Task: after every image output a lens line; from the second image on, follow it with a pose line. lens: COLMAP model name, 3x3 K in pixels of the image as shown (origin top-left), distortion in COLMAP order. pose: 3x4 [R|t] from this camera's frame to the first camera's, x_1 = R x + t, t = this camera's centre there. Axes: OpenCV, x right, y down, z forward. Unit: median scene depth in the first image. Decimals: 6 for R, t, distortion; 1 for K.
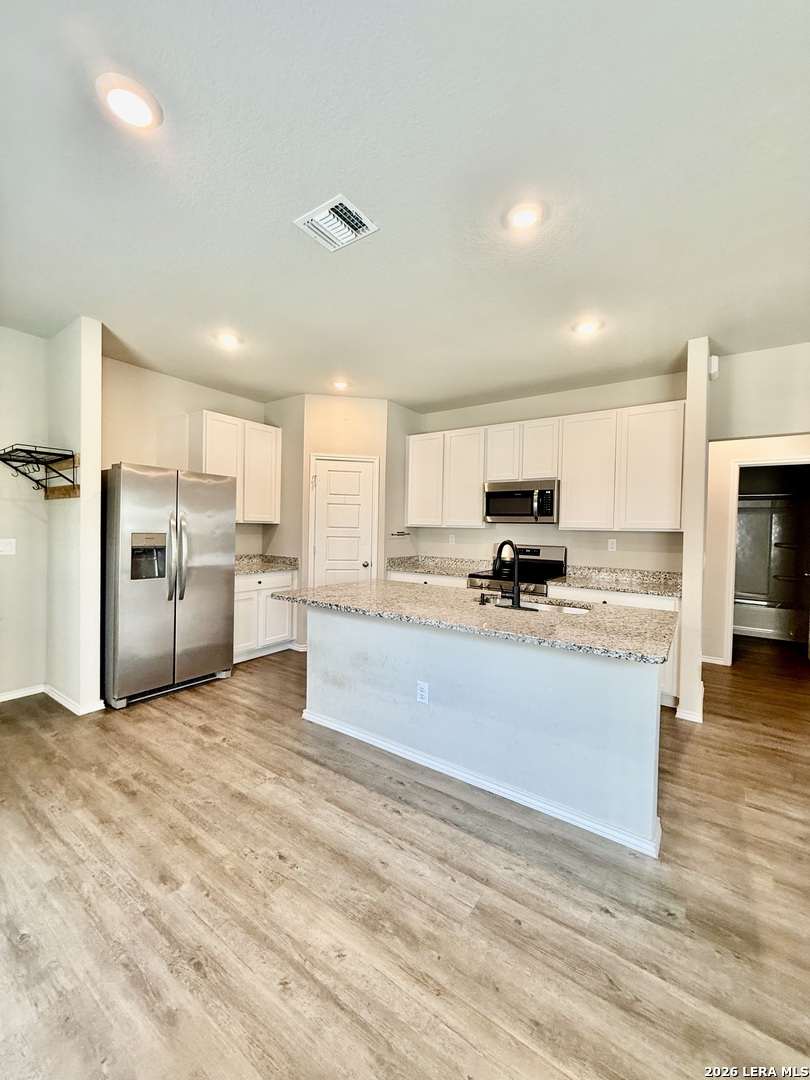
lens RADIAL K [[432.6, 0, 406.0], [0, 432.6, 537.1], [0, 0, 1]] dist [-0.000374, -0.000220]
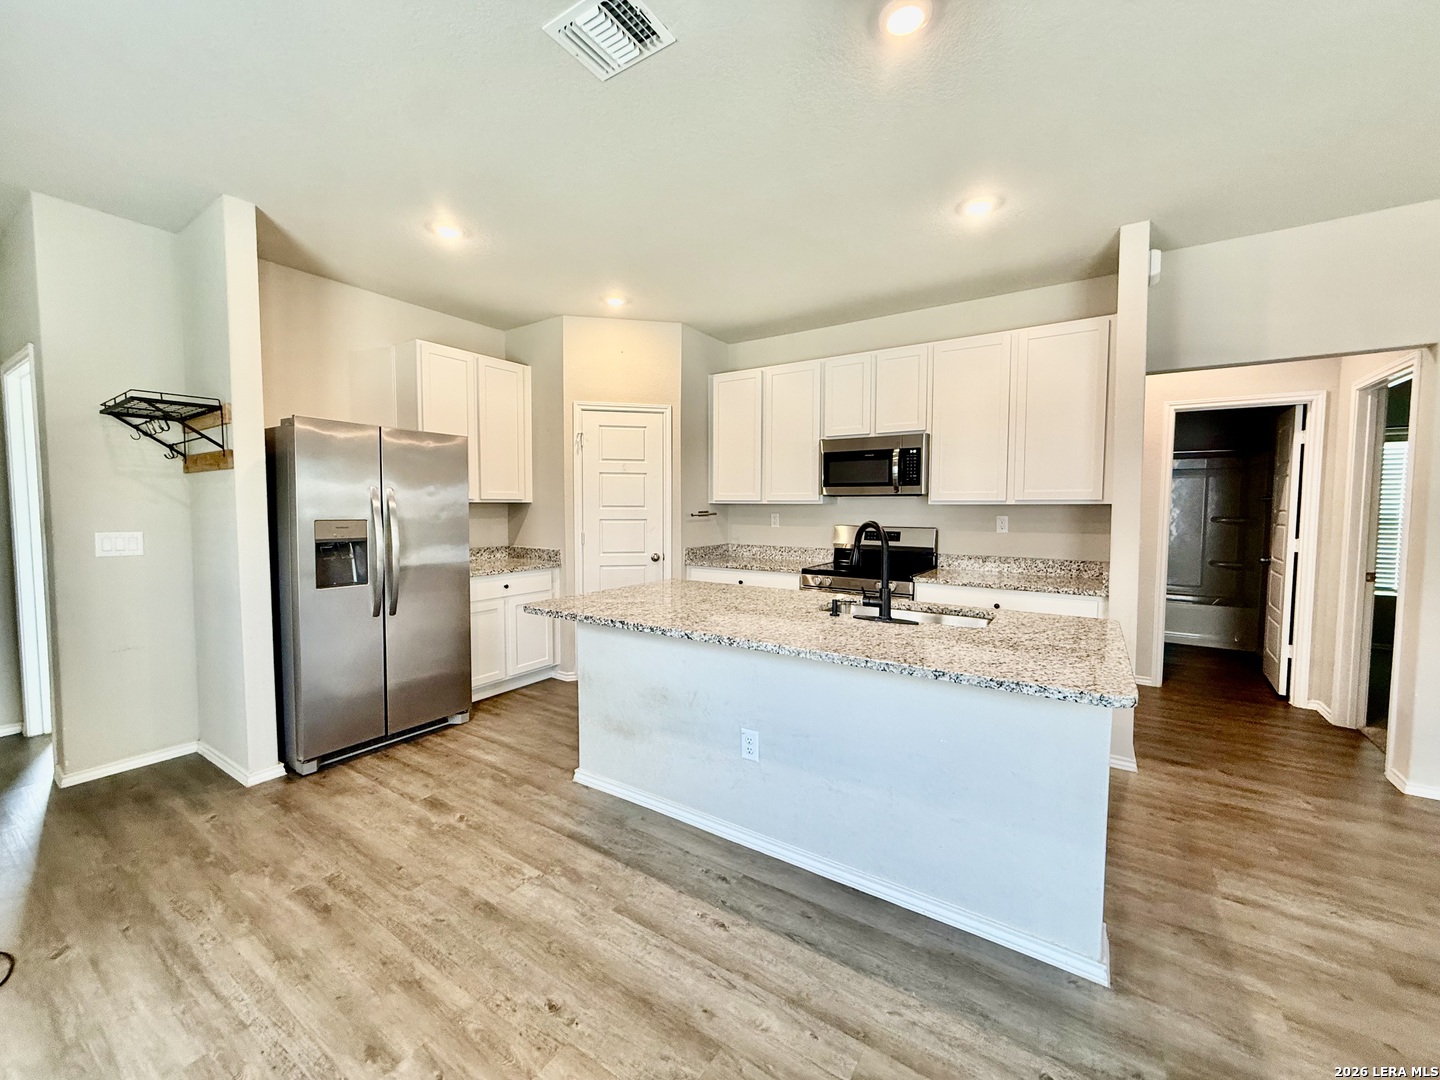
lens RADIAL K [[576.9, 0, 714.7], [0, 576.9, 538.1], [0, 0, 1]] dist [-0.000604, -0.000267]
pose [[0.999564, -0.018706, 0.022855, -0.026142], [0.017861, 0.999168, 0.036665, -0.003191], [-0.023522, -0.036241, 0.999066, 0.077734]]
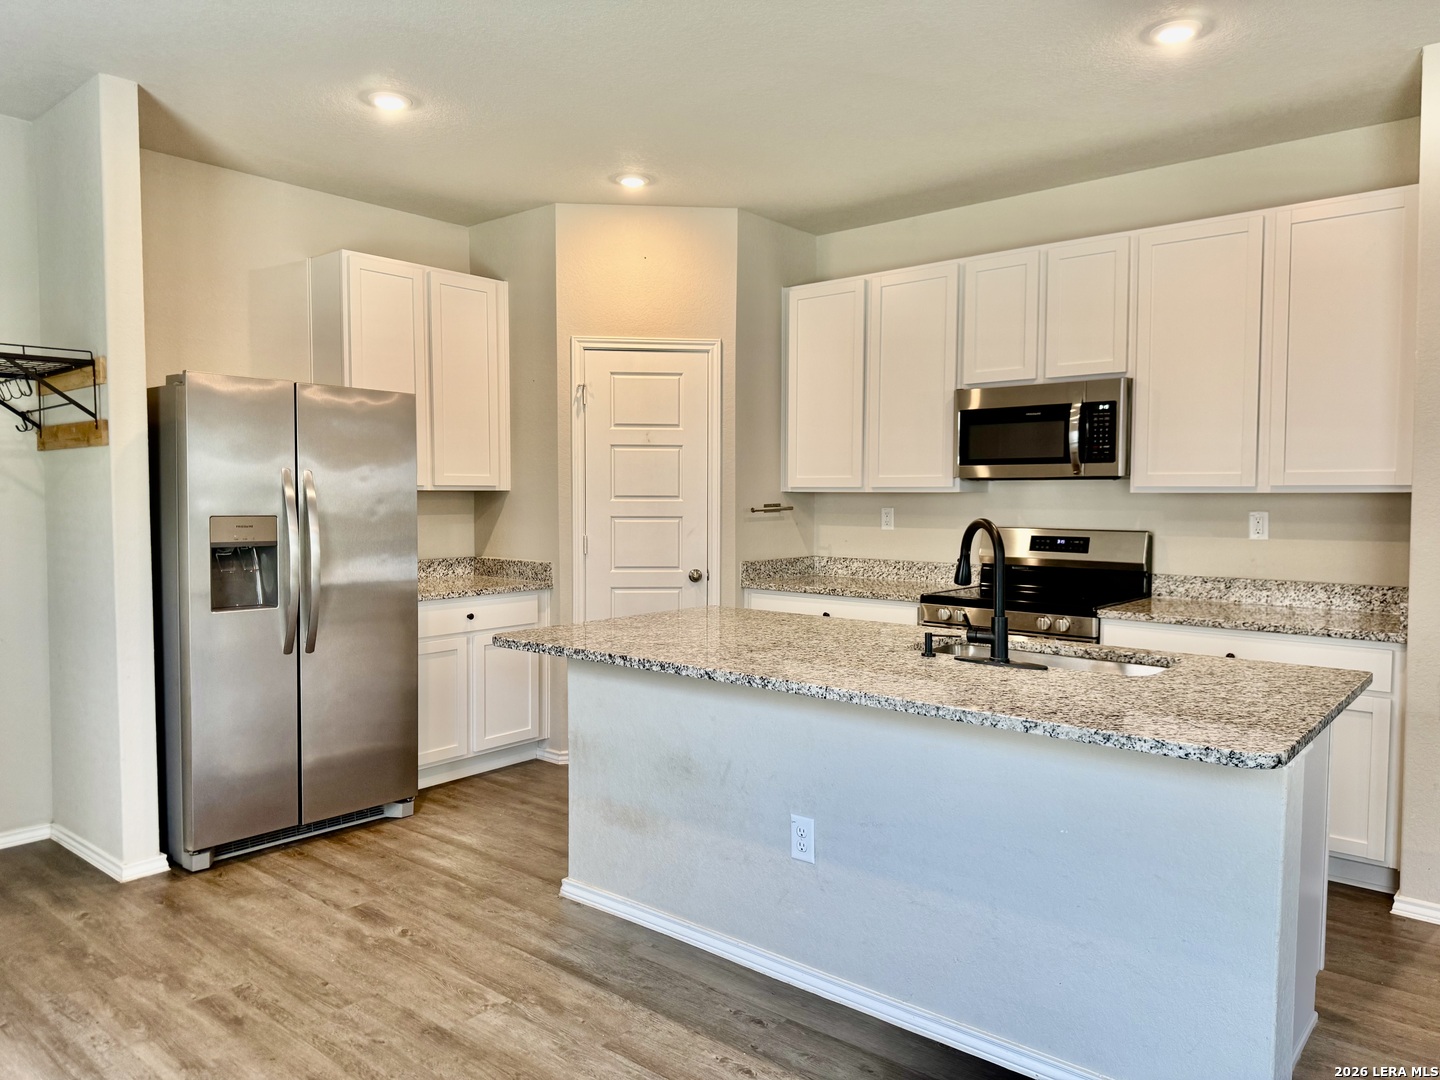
lens RADIAL K [[1019.9, 0, 701.9], [0, 1019.9, 542.3], [0, 0, 1]] dist [0.084440, -0.097466]
pose [[0.994540, -0.013521, -0.103480, 0.039214], [0.016325, 0.999521, 0.026298, -0.001501], [0.103075, -0.027844, 0.994284, -0.108897]]
